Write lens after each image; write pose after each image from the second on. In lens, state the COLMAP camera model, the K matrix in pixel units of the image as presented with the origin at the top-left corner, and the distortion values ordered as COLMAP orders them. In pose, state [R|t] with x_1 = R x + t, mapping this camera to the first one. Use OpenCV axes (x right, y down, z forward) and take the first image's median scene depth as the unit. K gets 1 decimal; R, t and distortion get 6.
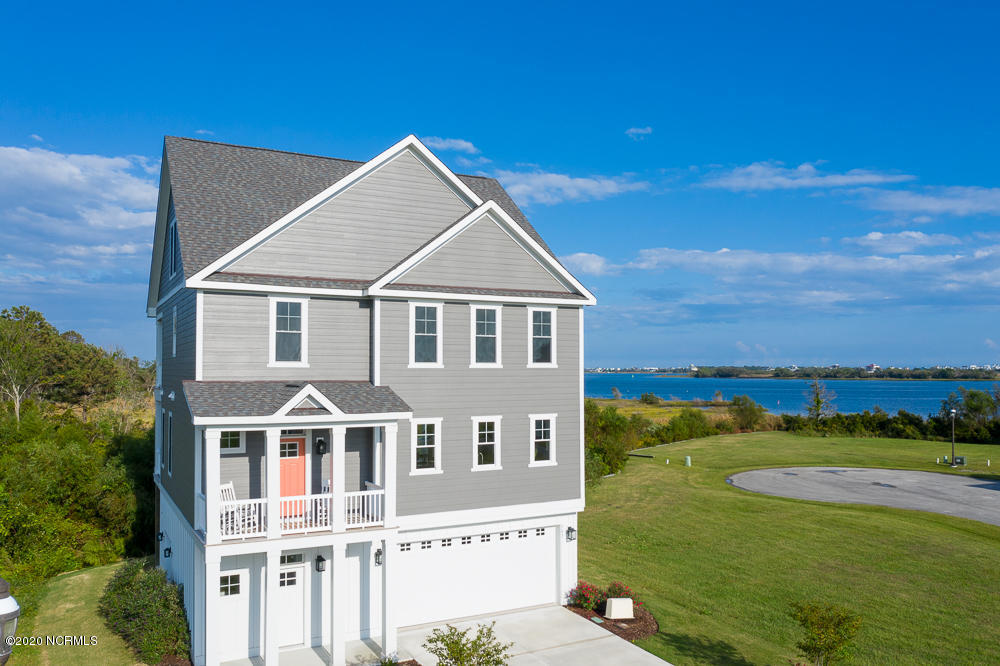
lens RADIAL K [[782.7, 0, 480.5], [0, 782.7, 340.5], [0, 0, 1]] dist [-0.029404, 0.006653]
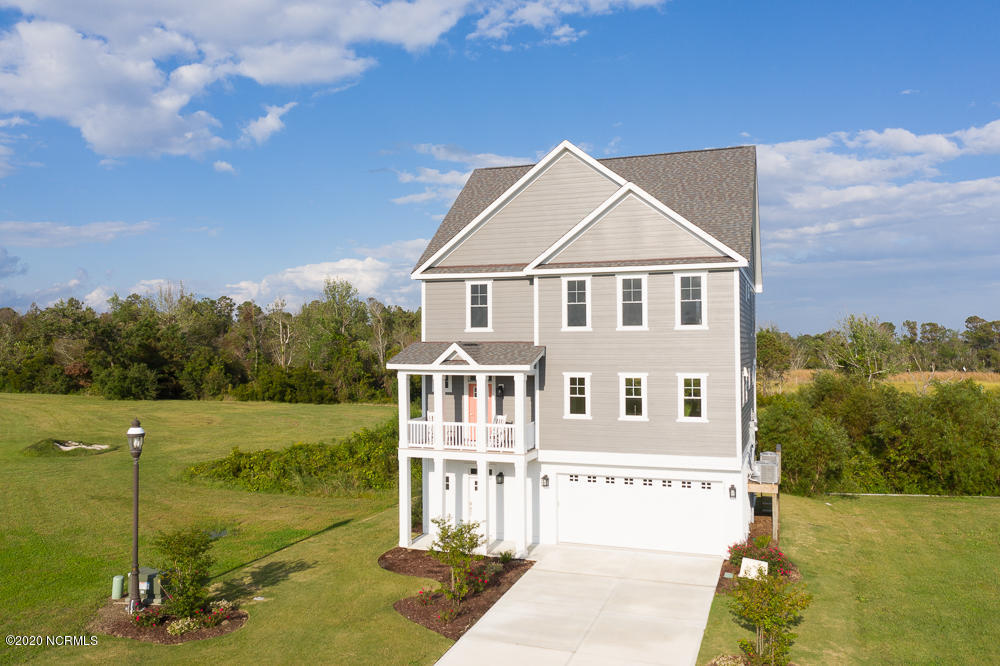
lens RADIAL K [[782.7, 0, 502.1], [0, 782.7, 333.3], [0, 0, 1]] dist [-0.029404, 0.006653]
pose [[0.655748, -0.014531, -0.754840, 0.749948], [0.030457, 0.999510, 0.007218, 0.025472], [0.754365, -0.027723, 0.655869, 0.116449]]
